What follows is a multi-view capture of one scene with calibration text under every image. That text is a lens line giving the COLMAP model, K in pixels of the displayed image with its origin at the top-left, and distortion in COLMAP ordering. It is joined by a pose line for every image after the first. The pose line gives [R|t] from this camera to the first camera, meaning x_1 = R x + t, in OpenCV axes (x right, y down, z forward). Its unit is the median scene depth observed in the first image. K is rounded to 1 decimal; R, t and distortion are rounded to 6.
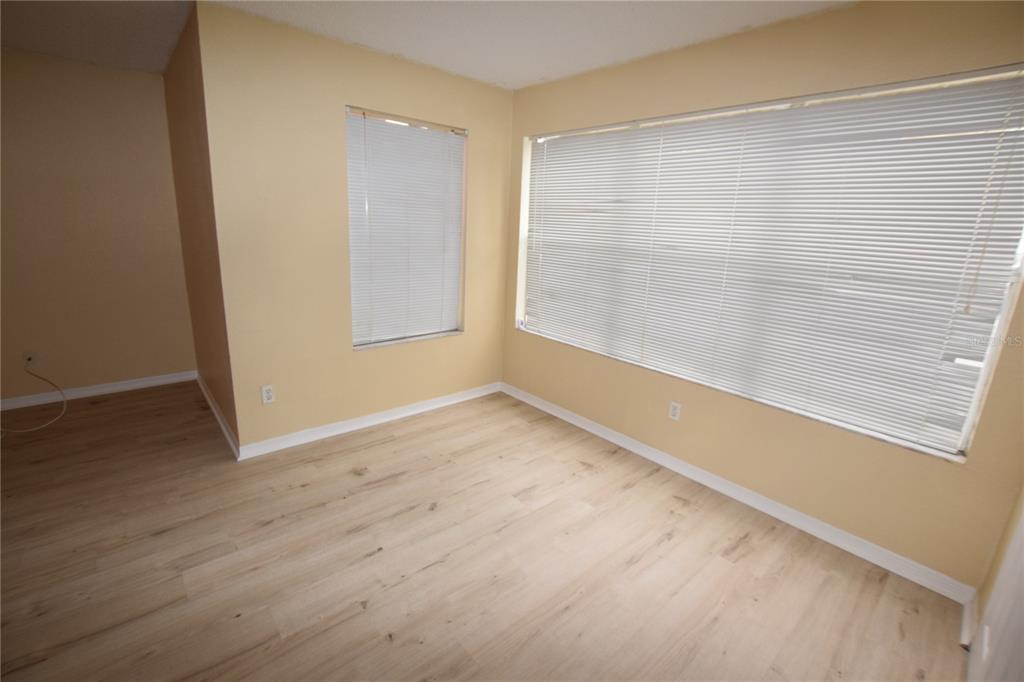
lens RADIAL K [[451.8, 0, 512.8], [0, 451.8, 340.6], [0, 0, 1]] dist [-0.028468, 0.003029]
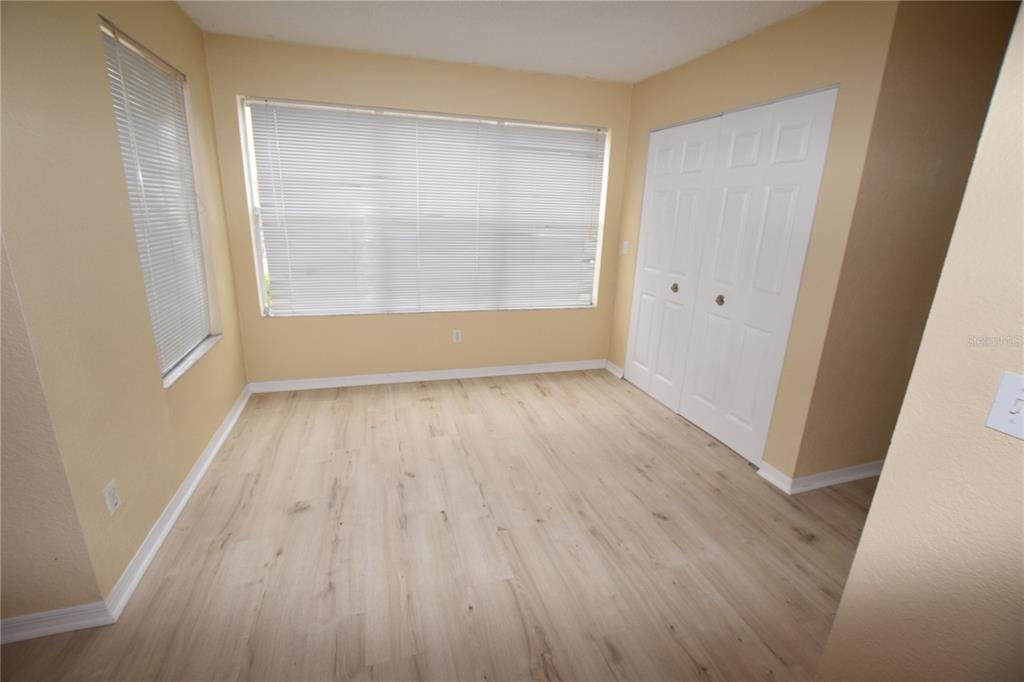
lens RADIAL K [[451.8, 0, 508.3], [0, 451.8, 335.2], [0, 0, 1]] dist [-0.028468, 0.003029]
pose [[0.415039, -0.276317, 0.866828, -0.844442], [0.212826, 0.955816, 0.202783, -0.100922], [-0.884561, 0.100321, 0.455508, 0.263323]]
